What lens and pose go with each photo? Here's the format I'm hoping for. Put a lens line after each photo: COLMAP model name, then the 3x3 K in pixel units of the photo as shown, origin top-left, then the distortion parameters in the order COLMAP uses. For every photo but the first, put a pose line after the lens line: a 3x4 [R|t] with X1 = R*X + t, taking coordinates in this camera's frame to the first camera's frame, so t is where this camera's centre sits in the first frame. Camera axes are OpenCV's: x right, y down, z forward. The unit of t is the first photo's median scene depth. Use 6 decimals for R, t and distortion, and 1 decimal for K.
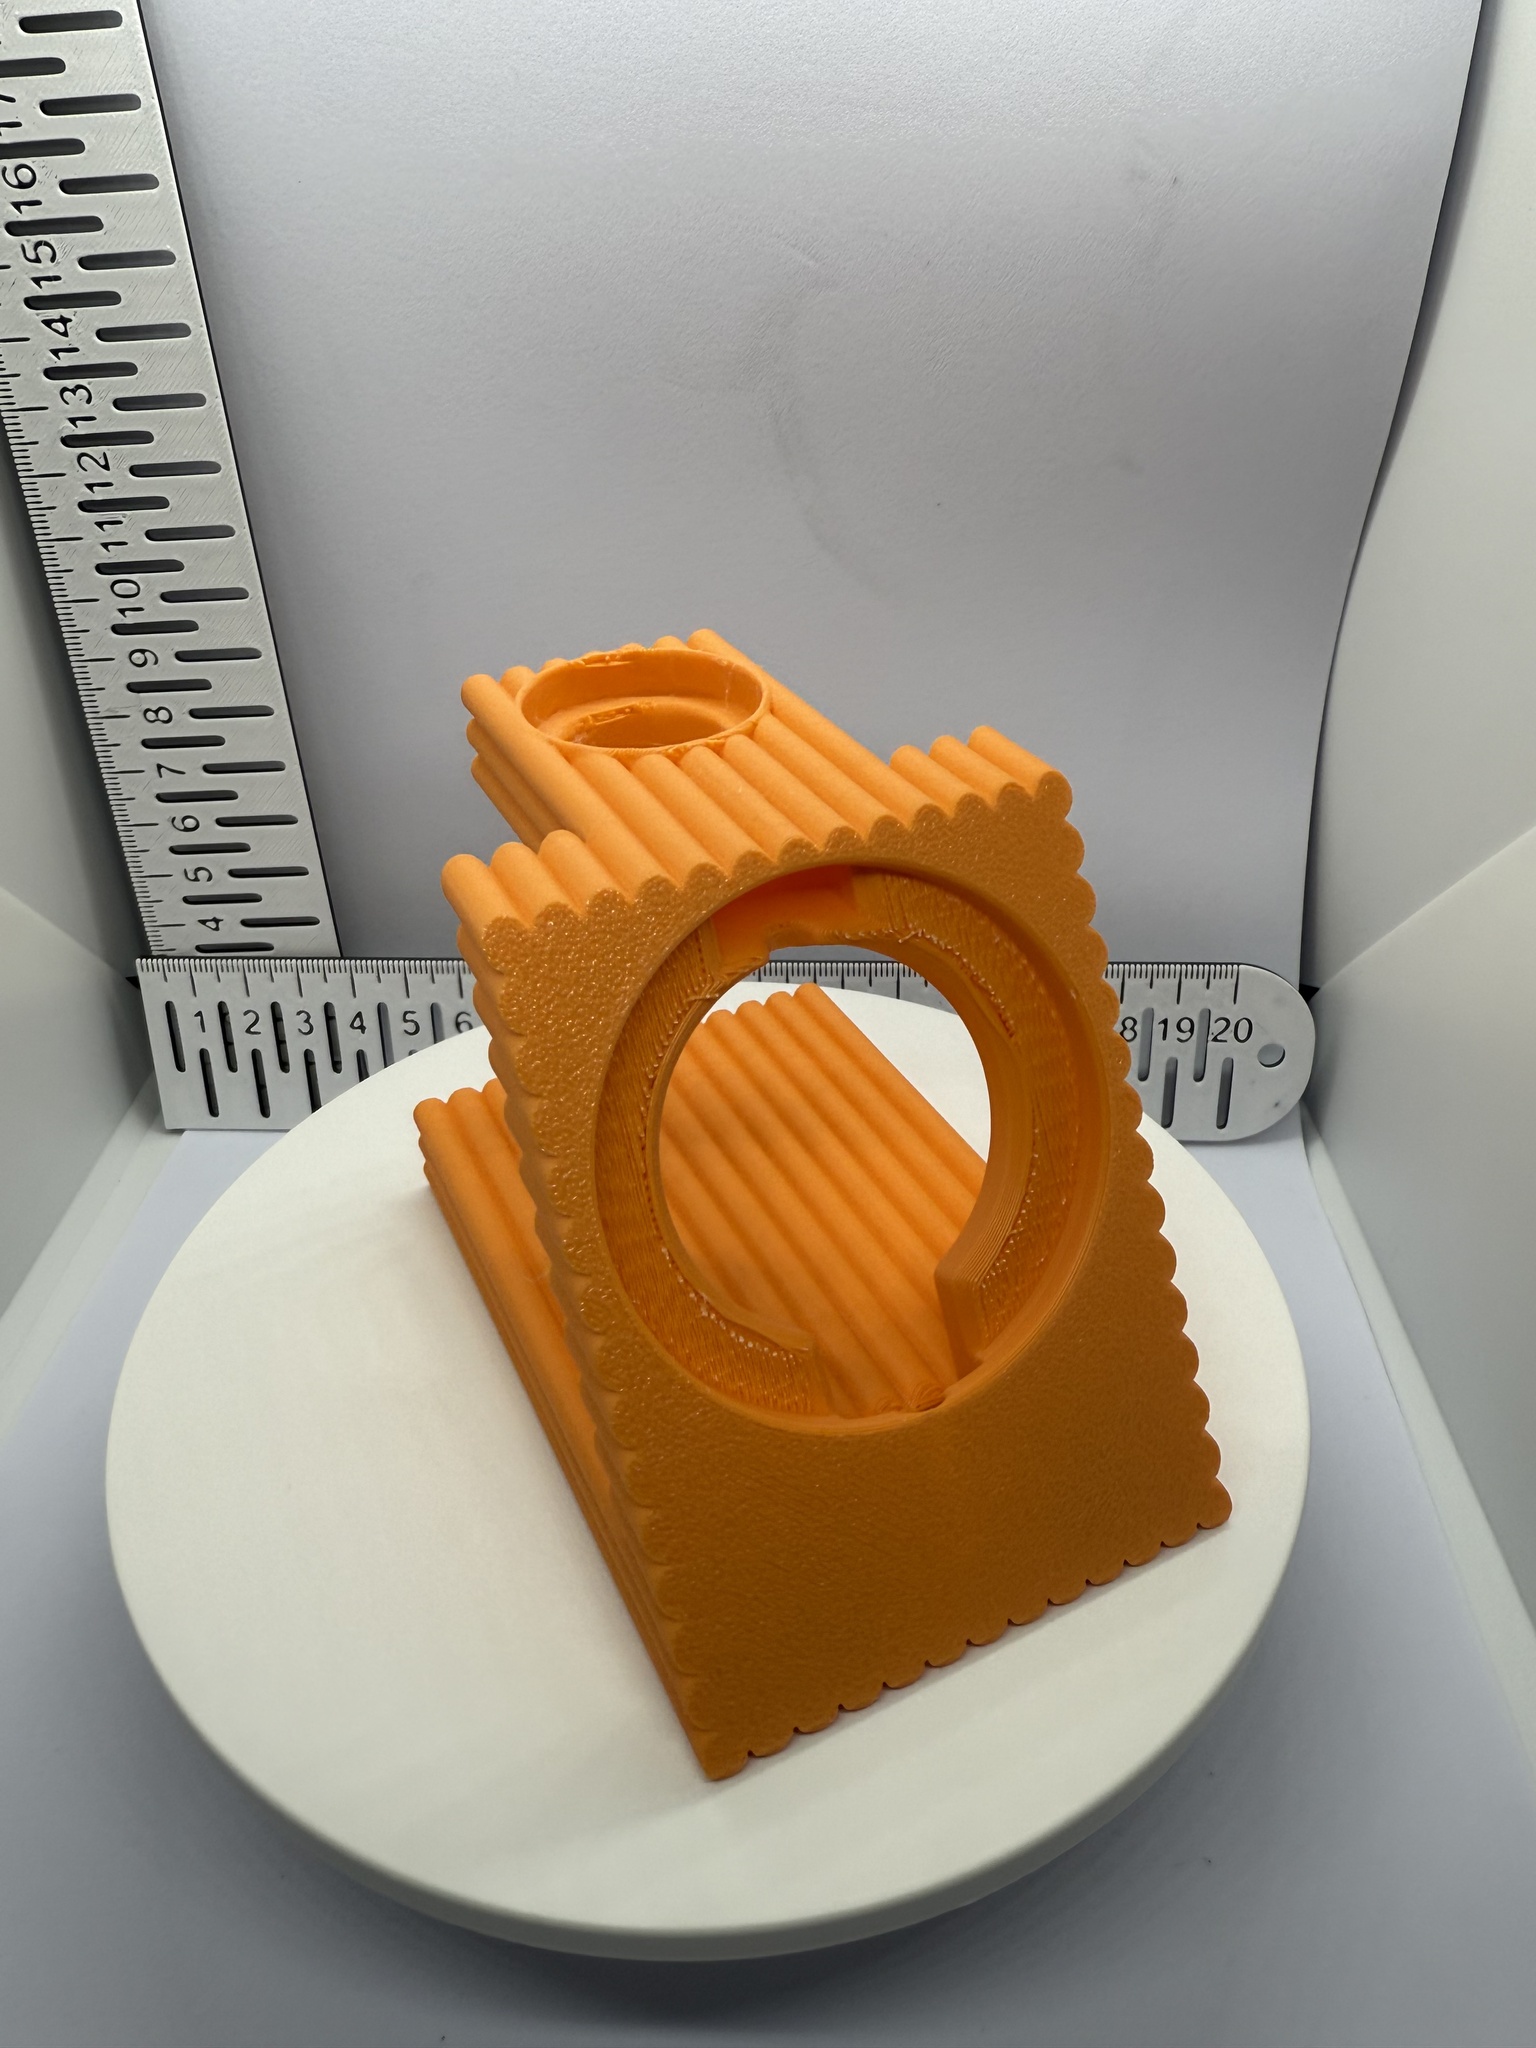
lens RADIAL K [[1603.0, 0, 779.3], [0, 1603.0, 1014.8], [0, 0, 1]] dist [-0.008072, 0.003963]
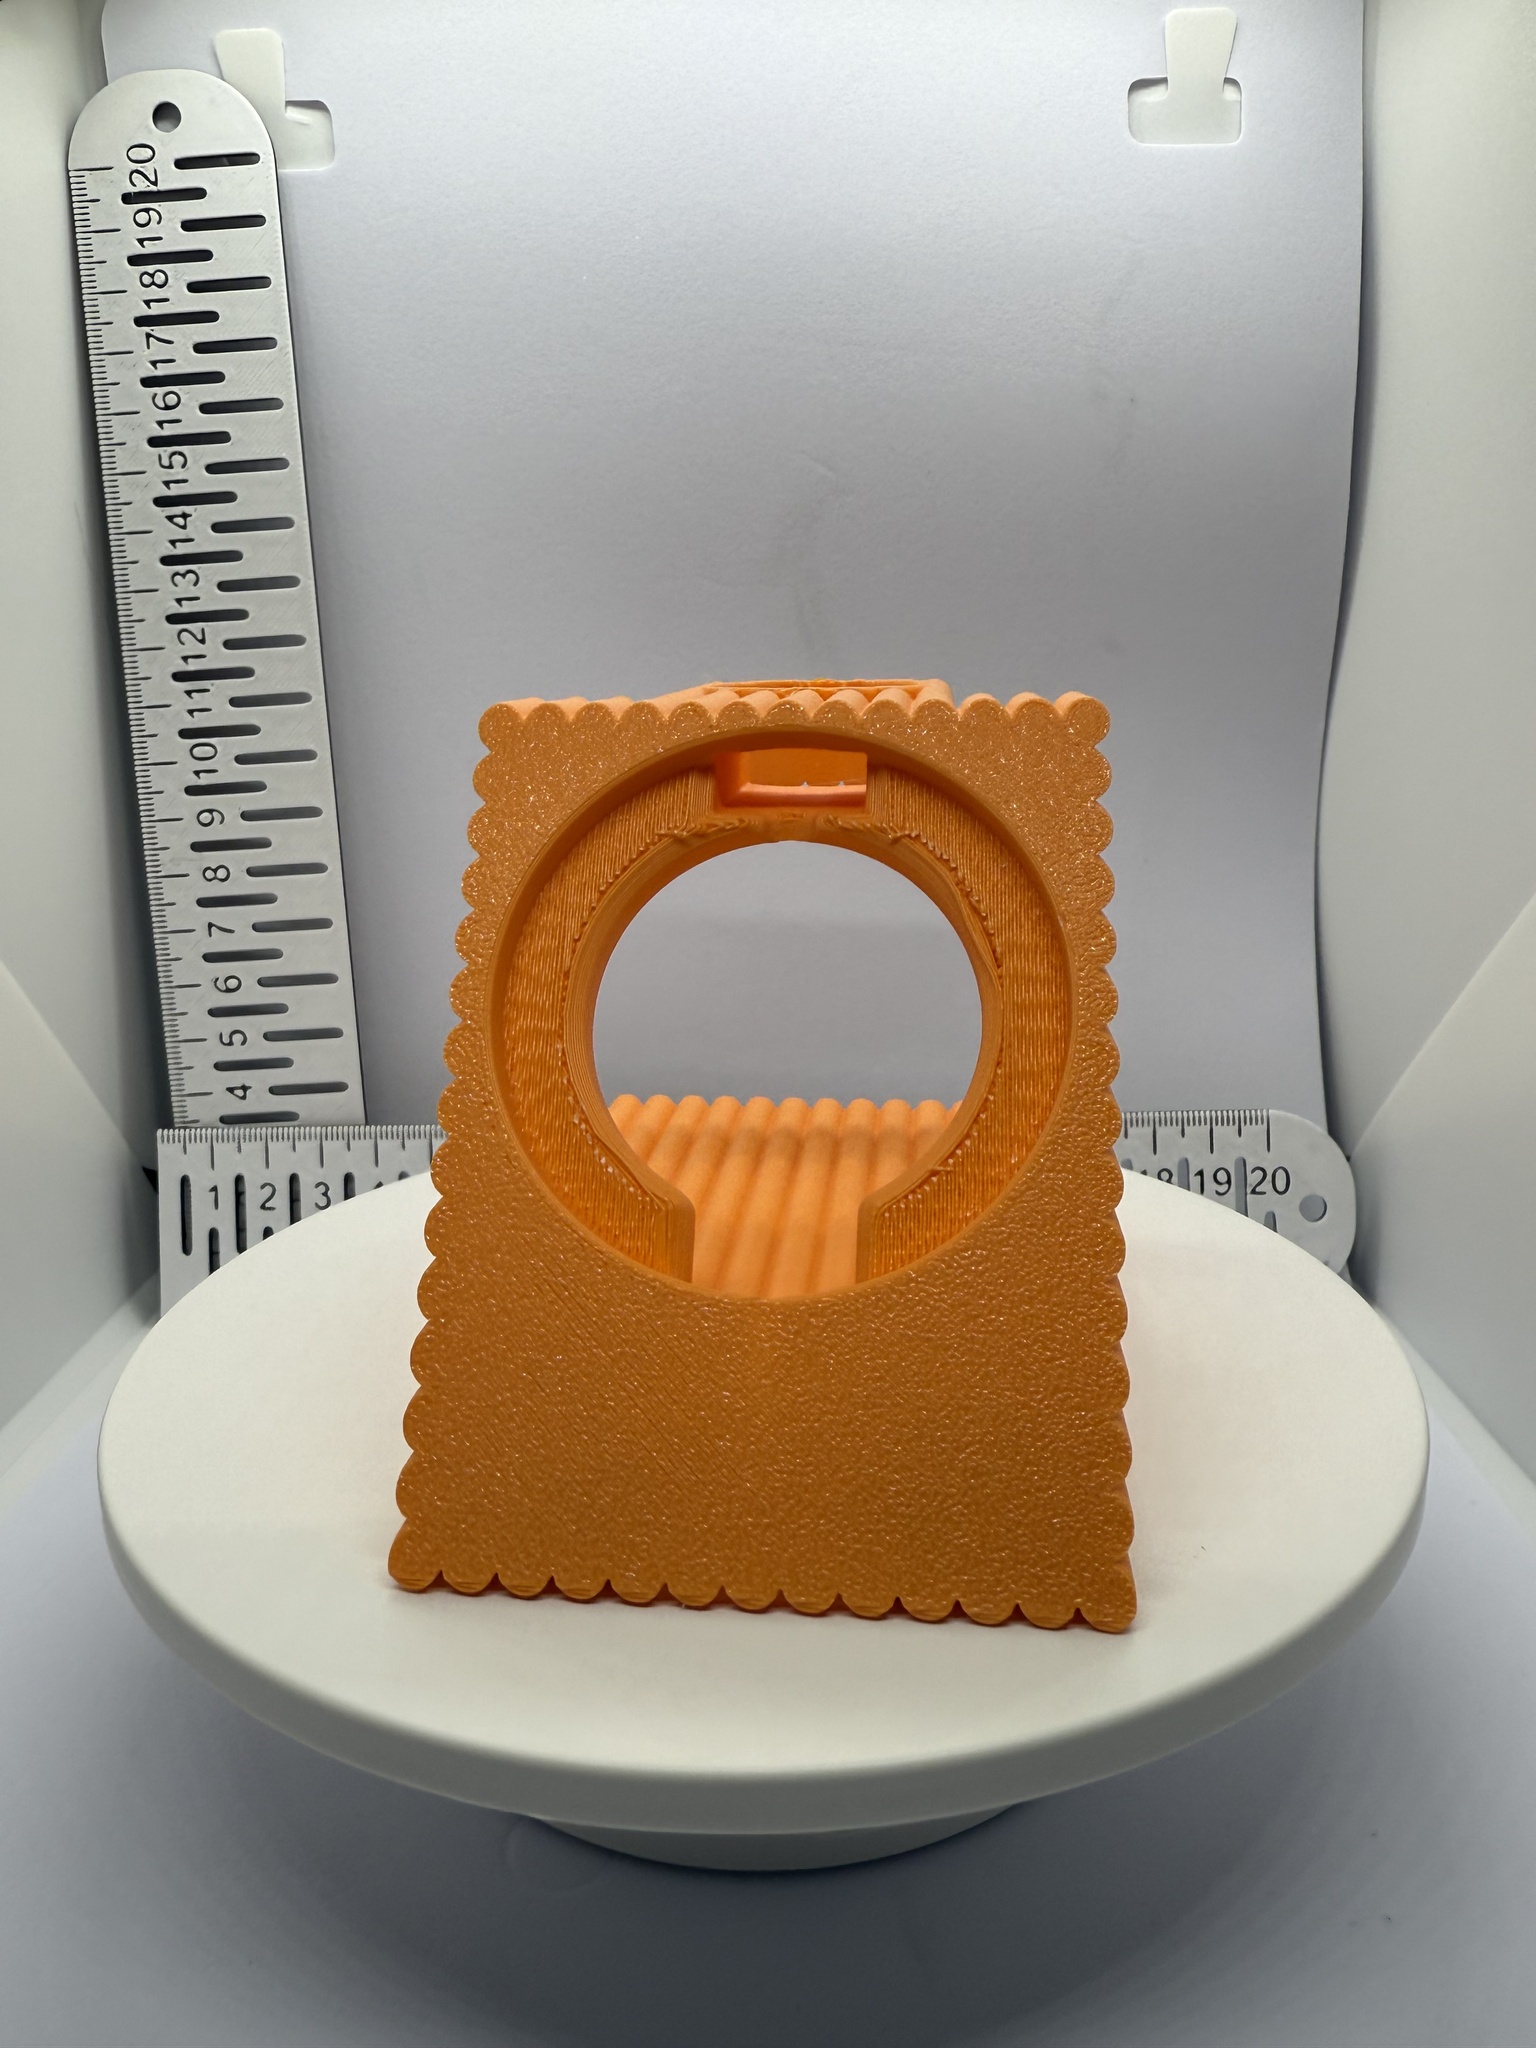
lens RADIAL K [[1603.0, 0, 767.1], [0, 1603.0, 1005.9], [0, 0, 1]] dist [-0.008072, 0.003963]
pose [[0.999753, -0.011745, 0.018874, -0.045258], [0.018133, 0.922018, -0.386722, 0.295847], [-0.012860, 0.386969, 0.922003, 0.056134]]
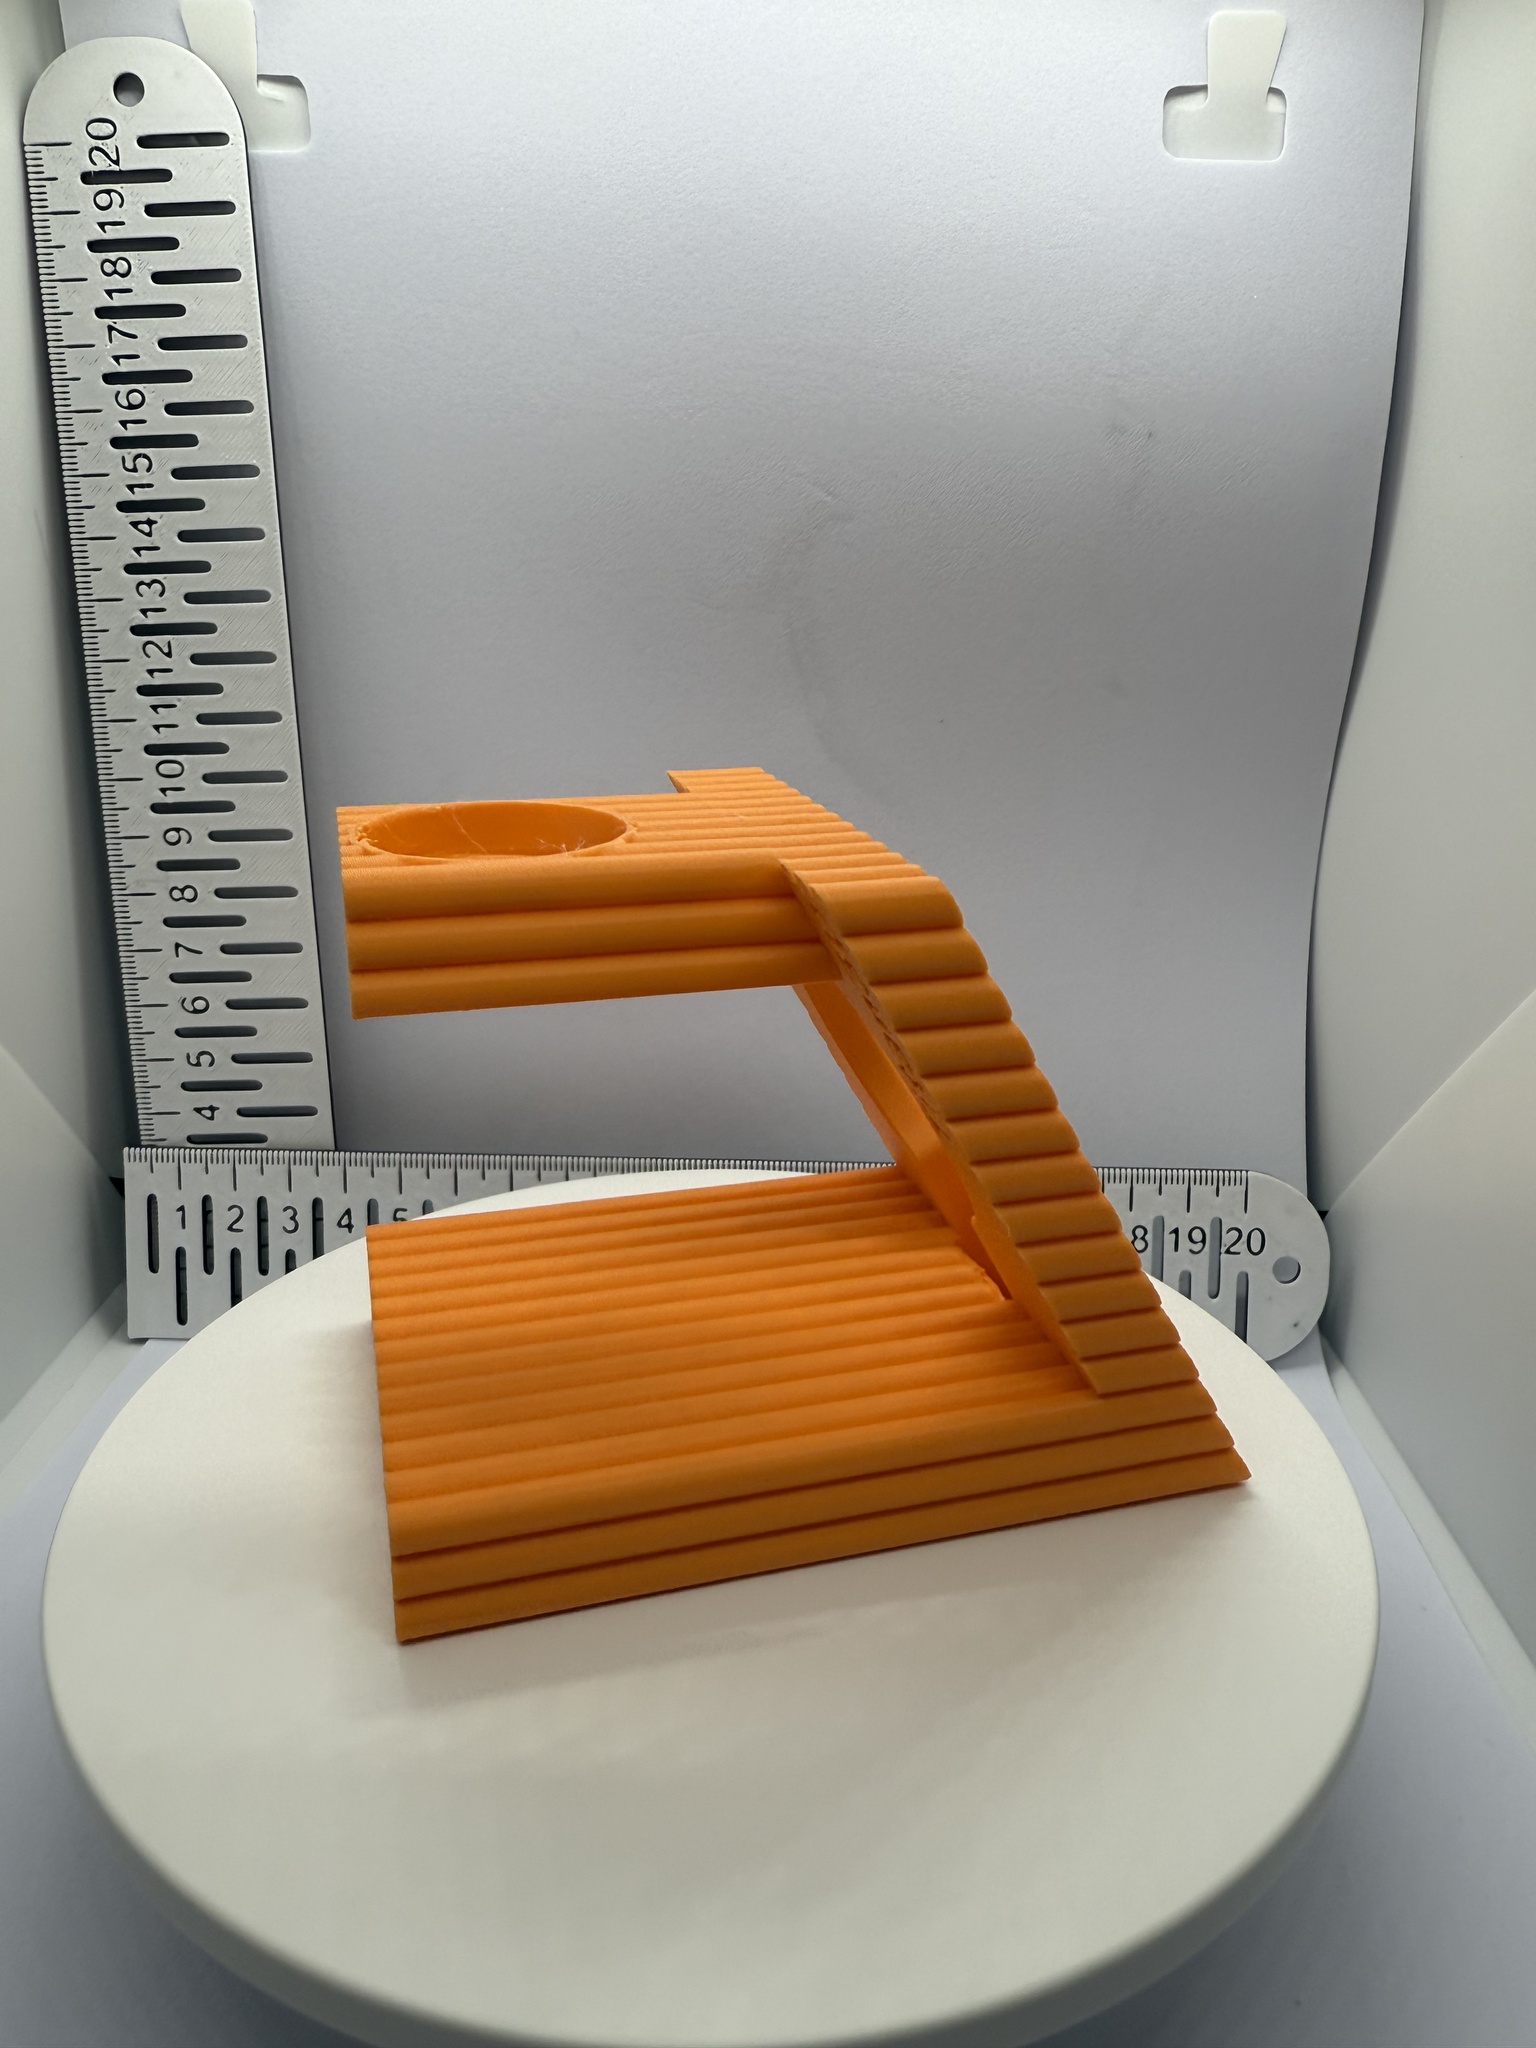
lens RADIAL K [[1603.0, 0, 781.6], [0, 1603.0, 992.7], [0, 0, 1]] dist [-0.008072, 0.003963]
pose [[0.999526, 0.023085, 0.020371, -0.024108], [-0.015896, 0.953597, -0.300667, 0.169023], [-0.026367, 0.300201, 0.953511, 0.030858]]
